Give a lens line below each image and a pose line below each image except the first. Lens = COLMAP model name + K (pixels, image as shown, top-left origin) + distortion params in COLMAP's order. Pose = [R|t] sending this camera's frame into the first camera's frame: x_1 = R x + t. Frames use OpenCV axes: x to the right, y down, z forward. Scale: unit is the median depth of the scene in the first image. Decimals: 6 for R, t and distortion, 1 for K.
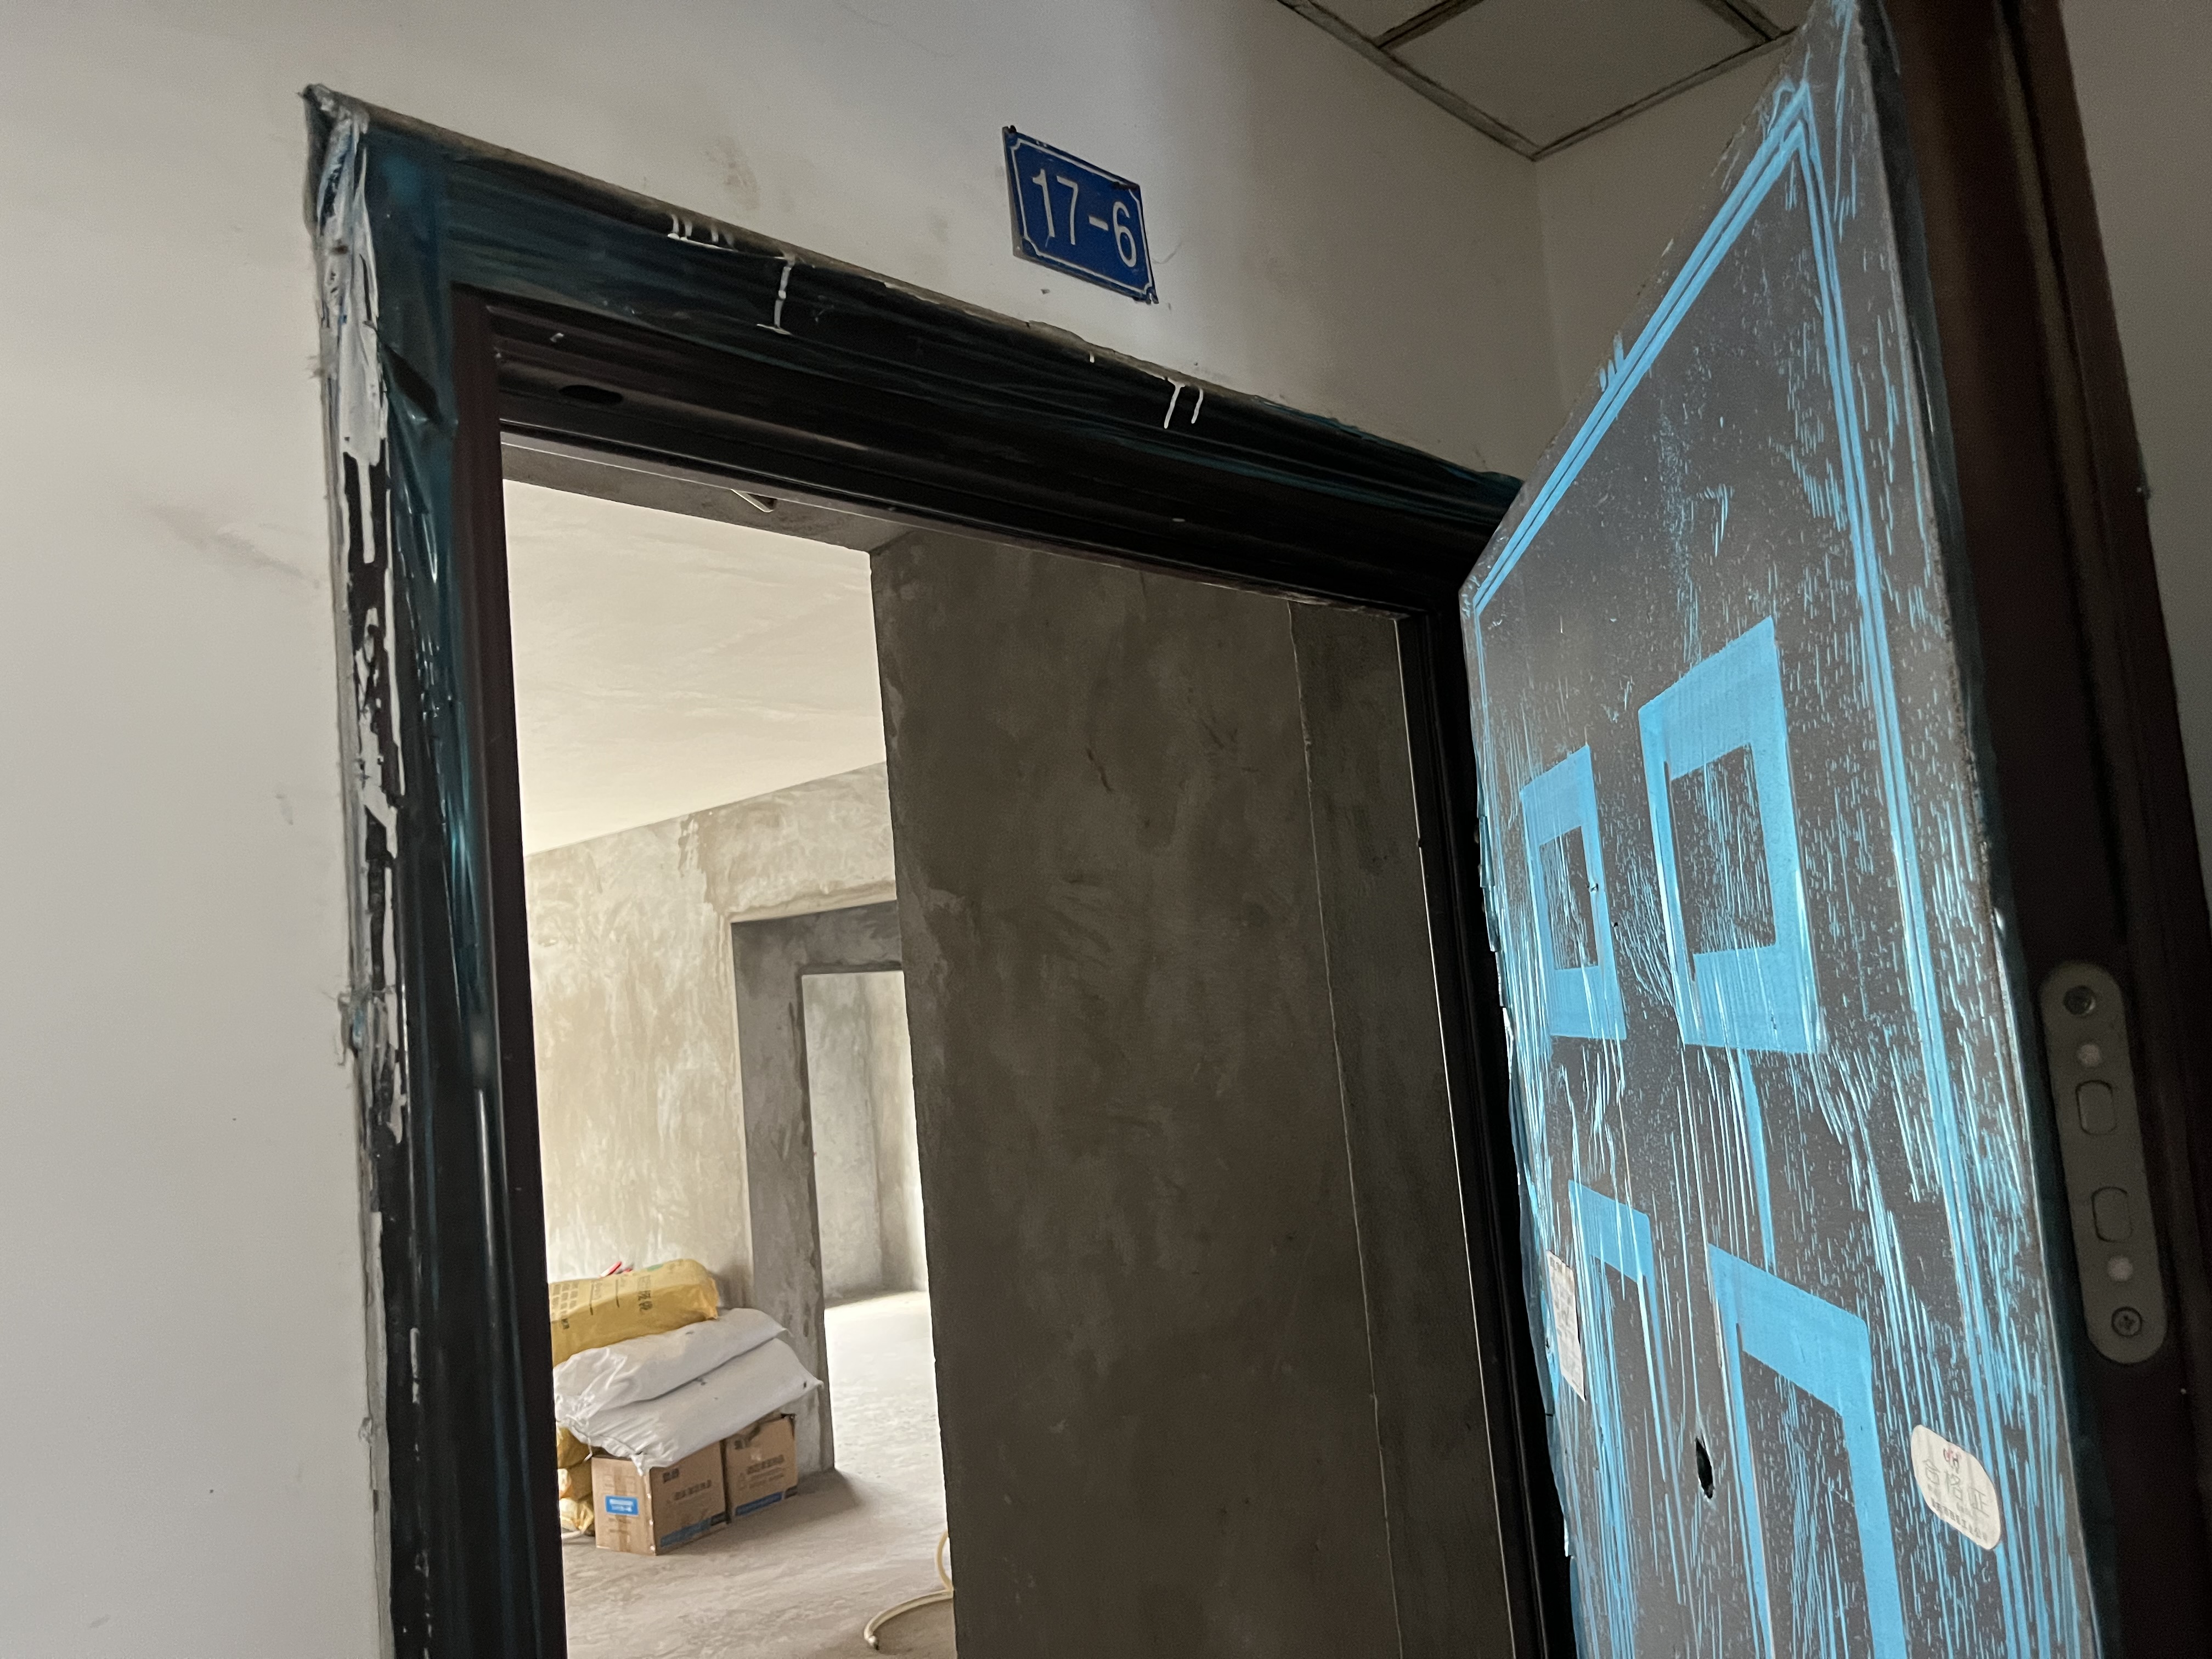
lens RADIAL K [[1682.7, 0, 1094.3], [0, 1682.7, 832.1], [0, 0, 1]] dist [0.058209, -0.083031]
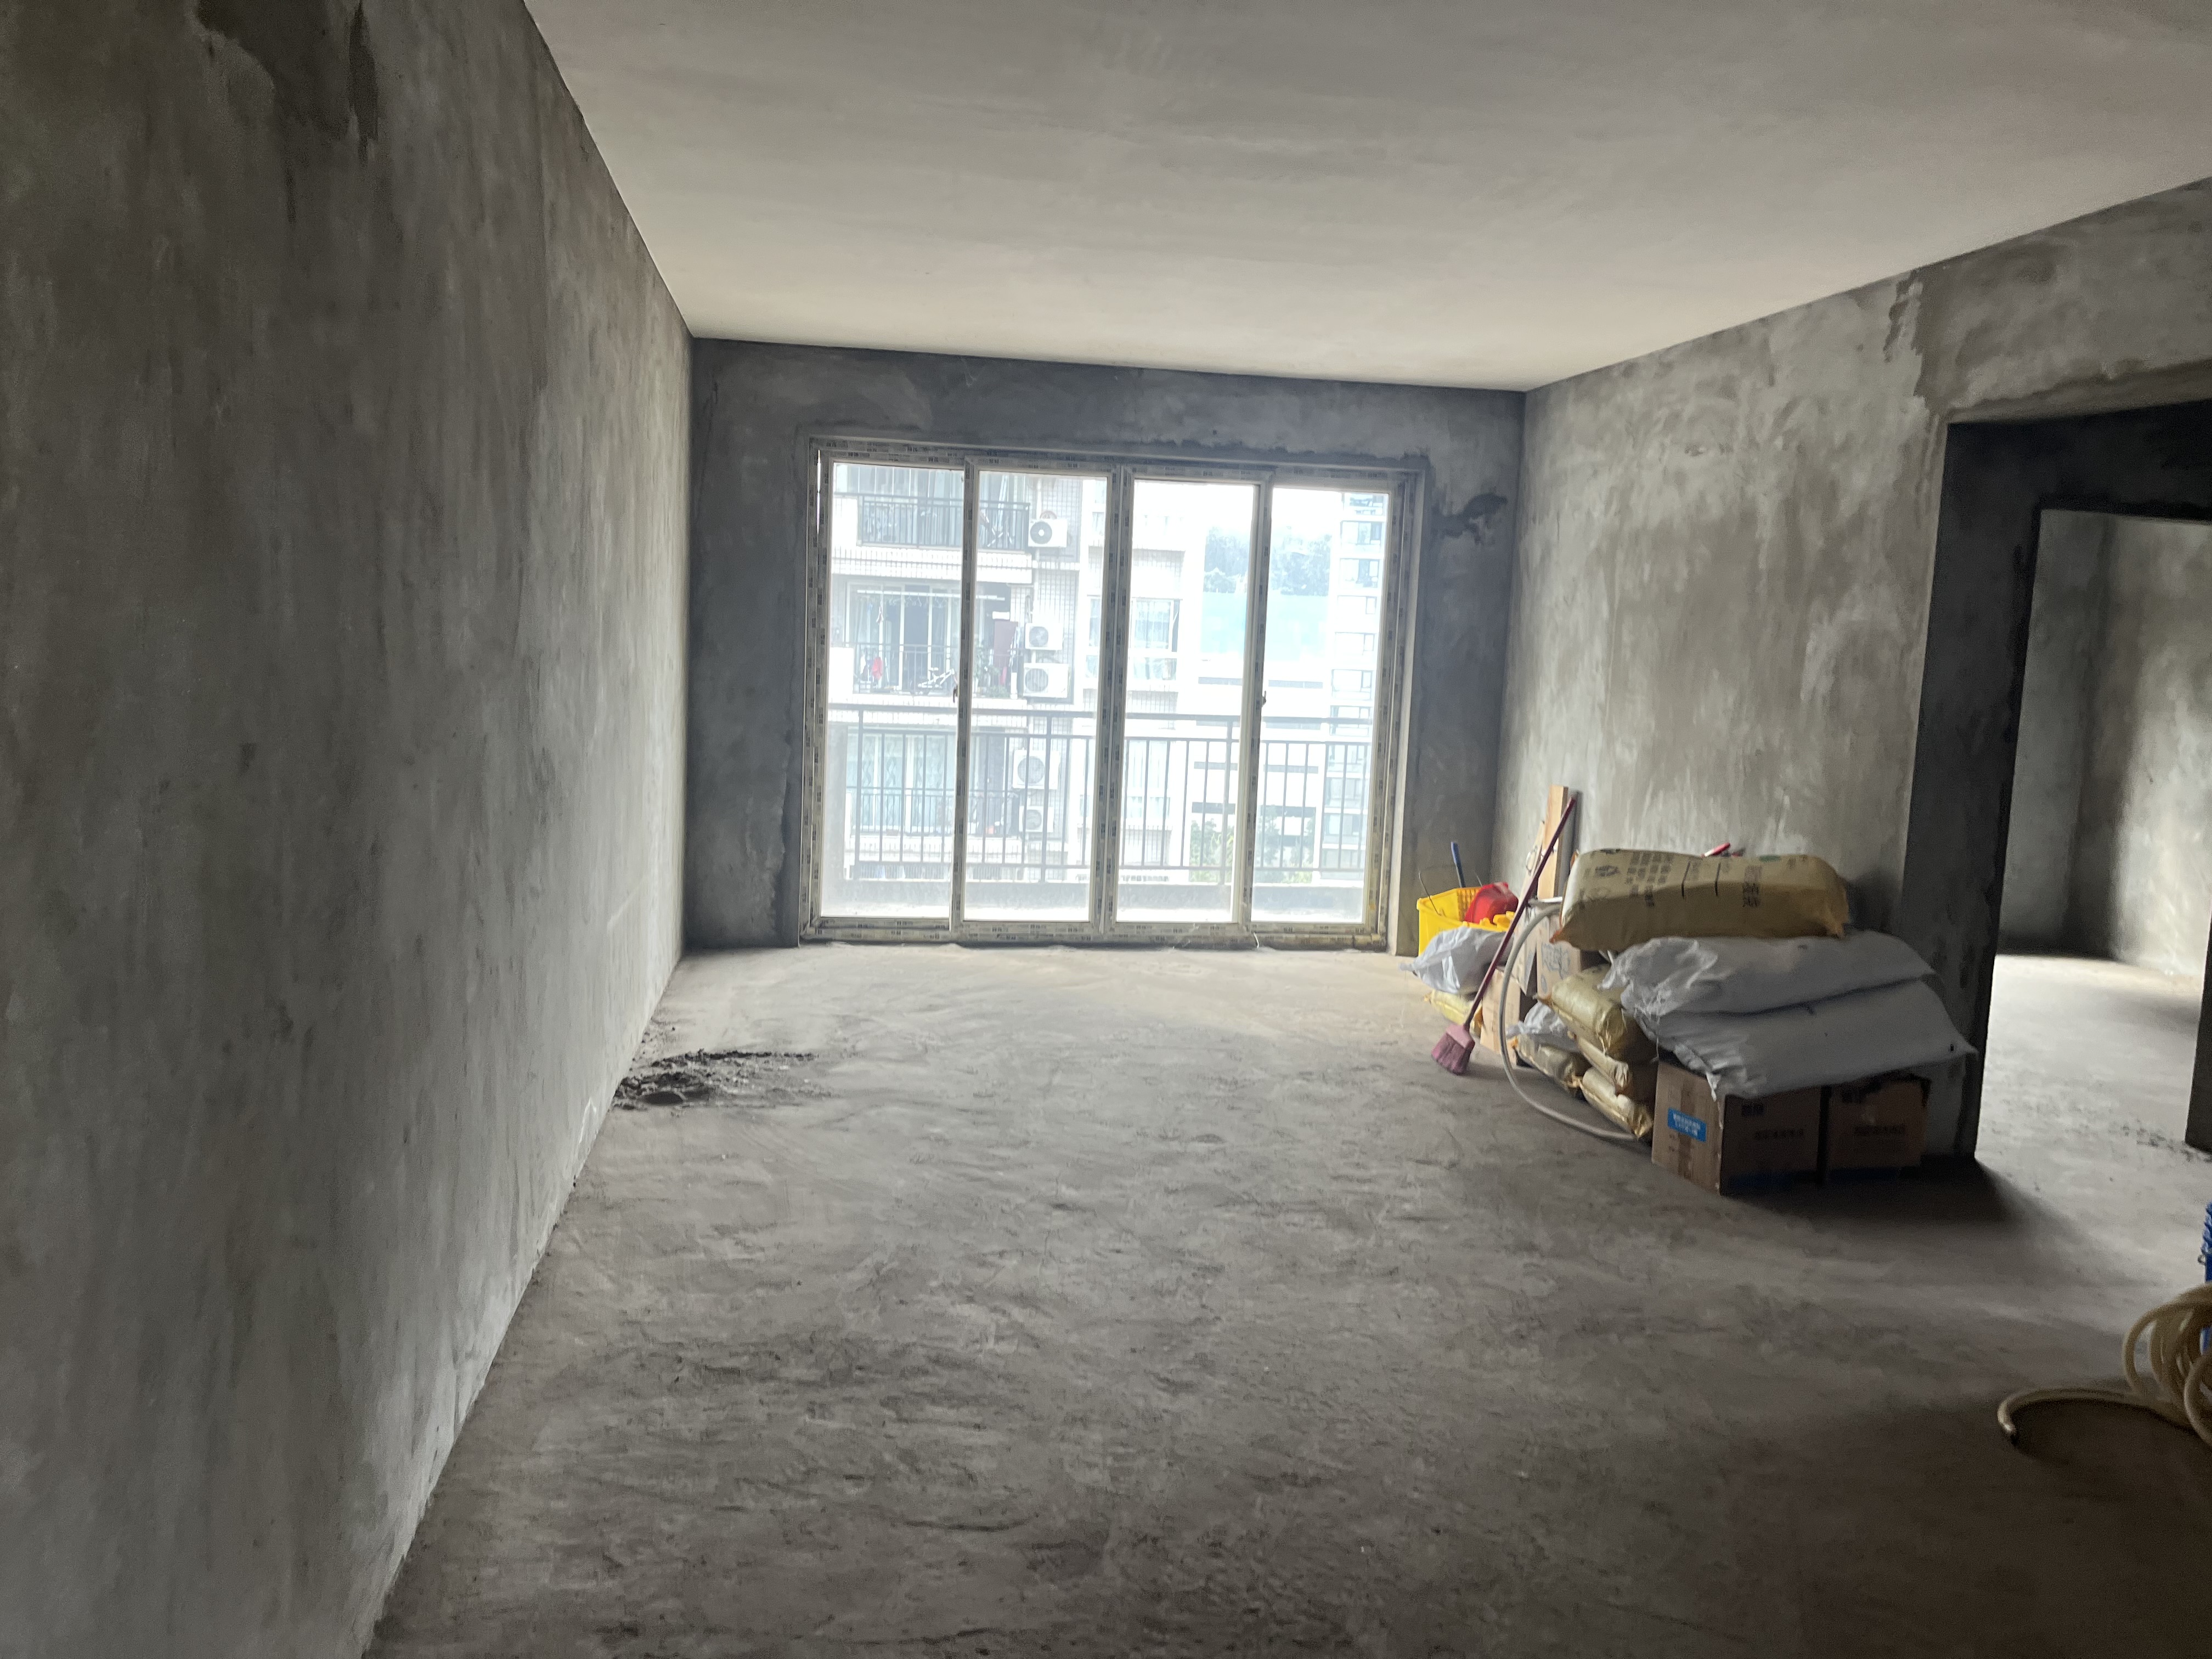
lens RADIAL K [[1682.7, 0, 1094.3], [0, 1682.7, 832.1], [0, 0, 1]] dist [0.058209, -0.083031]
pose [[0.789070, 0.195598, -0.582332, -0.046765], [-0.046600, 0.964282, 0.260747, 0.050422], [0.612534, -0.178611, 0.770000, 0.186524]]
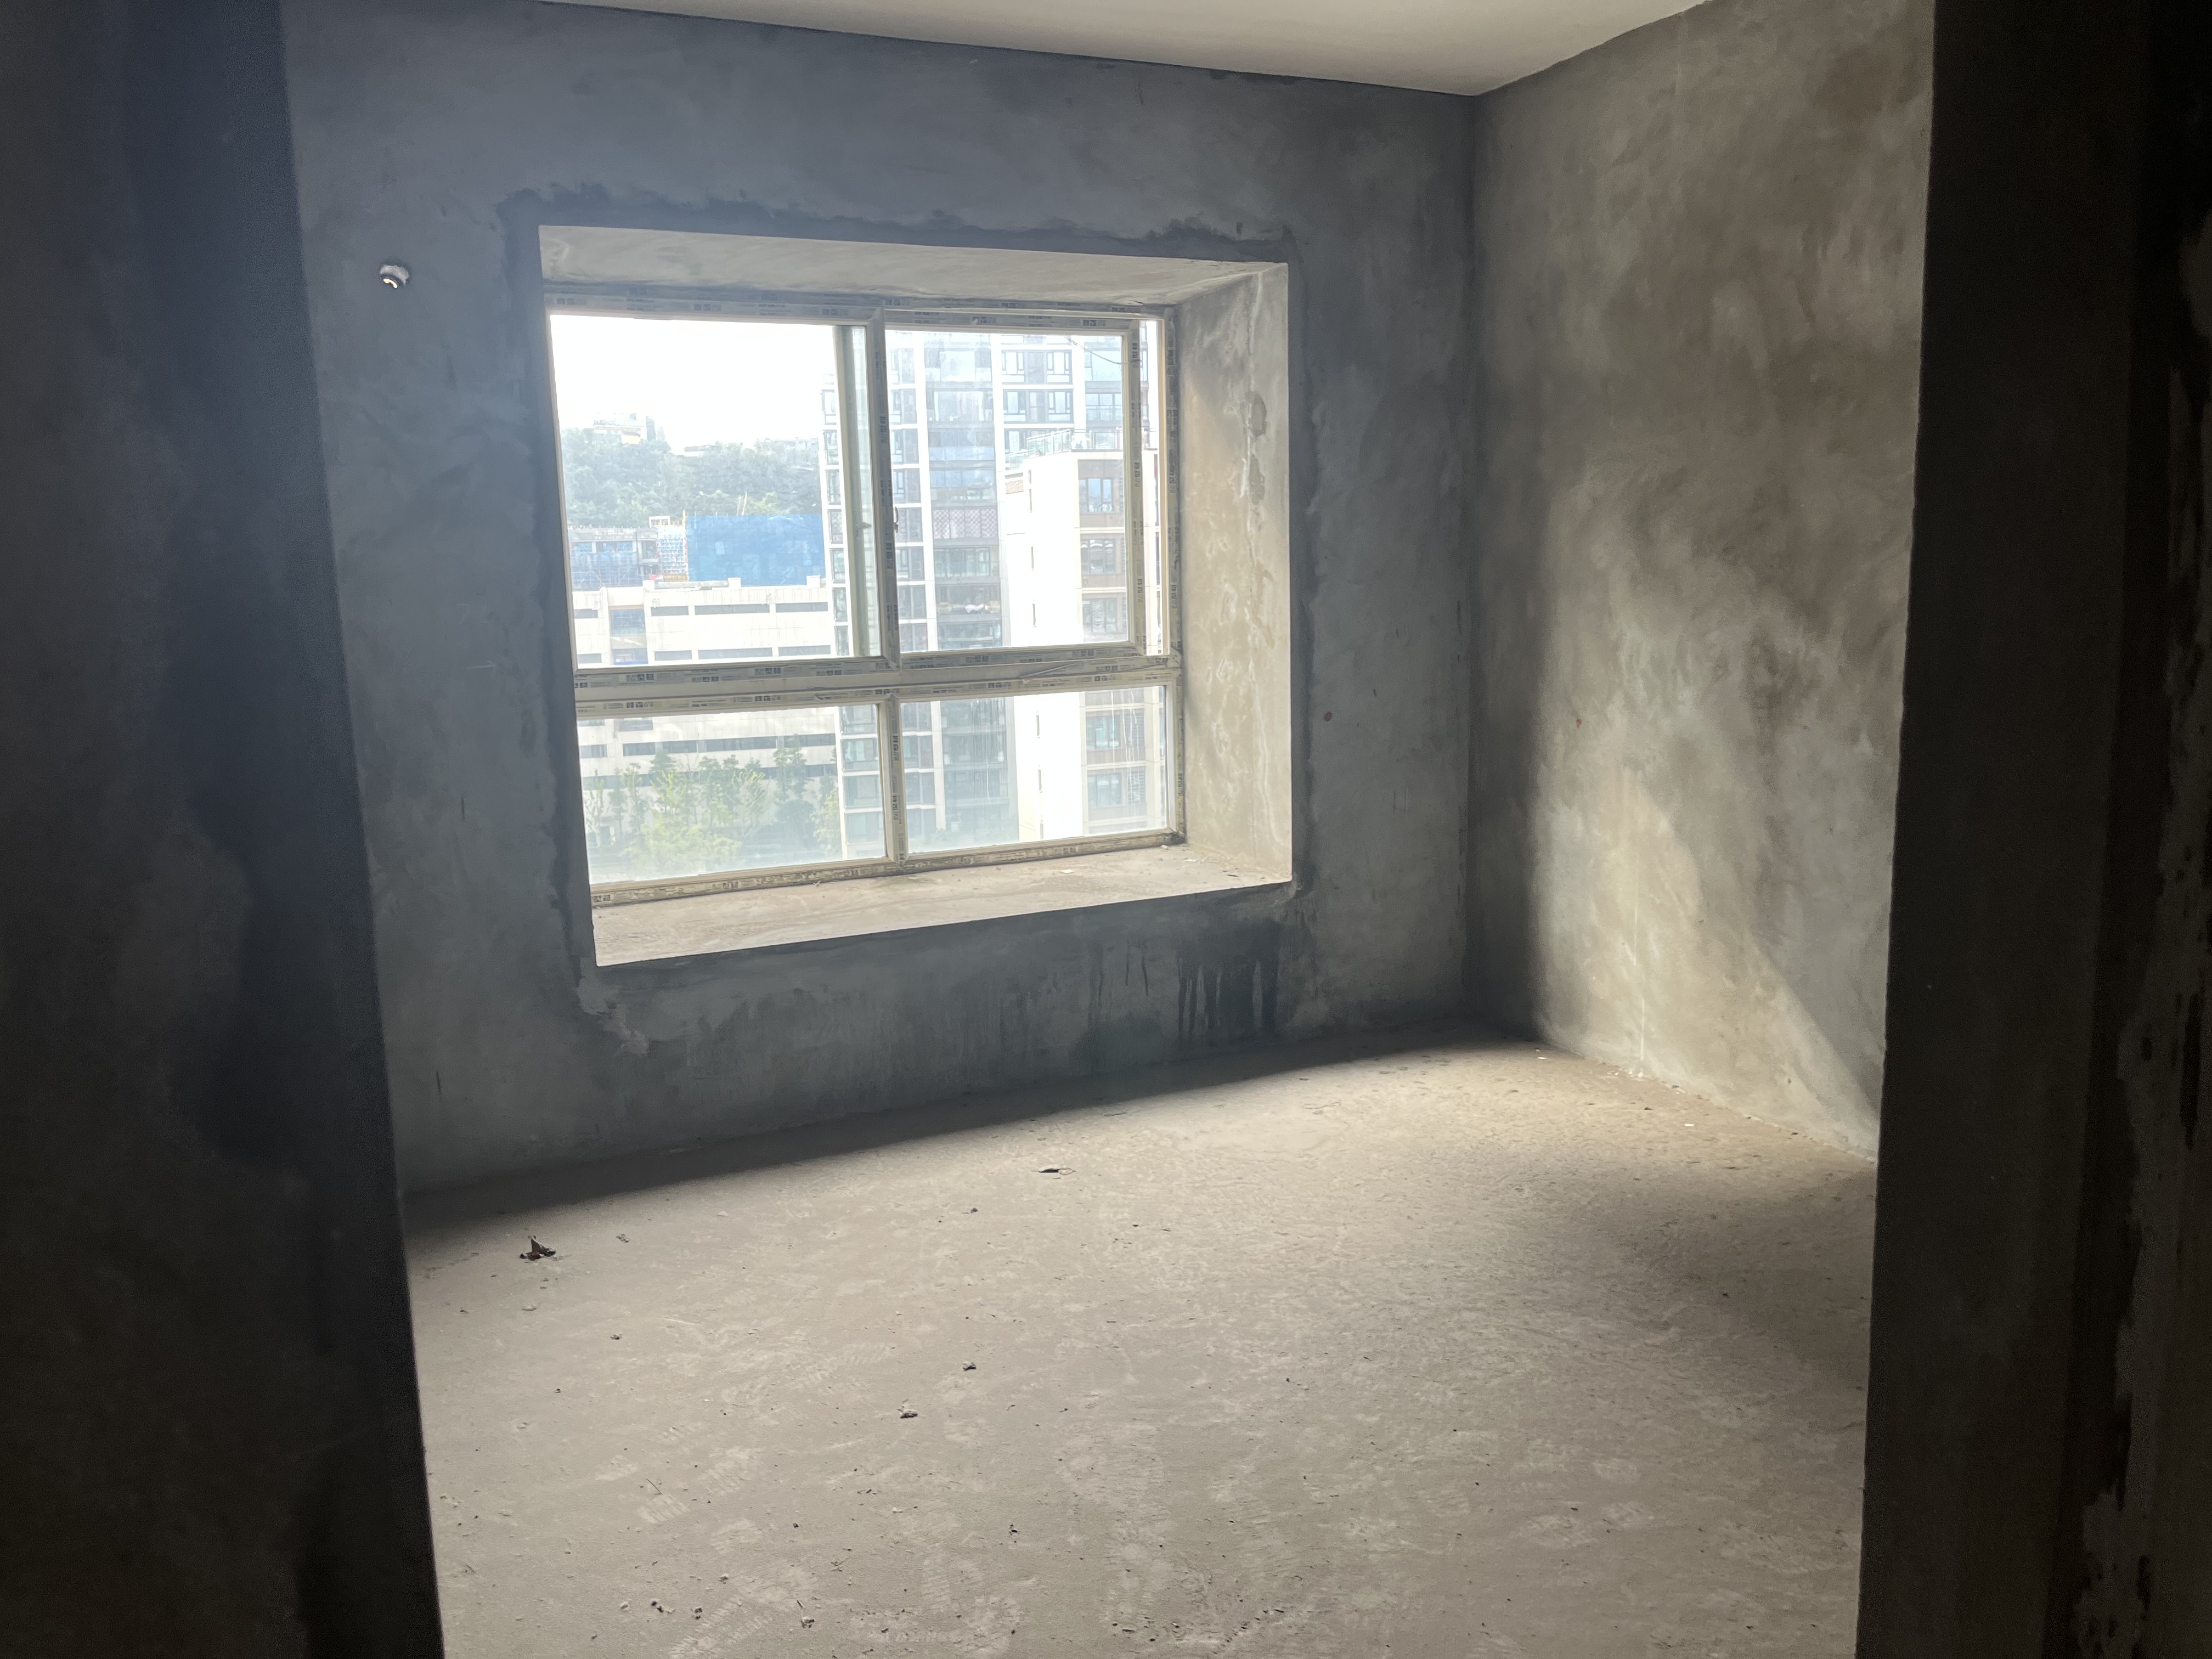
lens RADIAL K [[1682.7, 0, 1094.3], [0, 1682.7, 832.1], [0, 0, 1]] dist [0.058209, -0.083031]
pose [[0.929845, 0.127863, -0.345021, -0.111217], [-0.020666, 0.954348, 0.297981, 0.150744], [0.367370, -0.269946, 0.890038, 0.962120]]
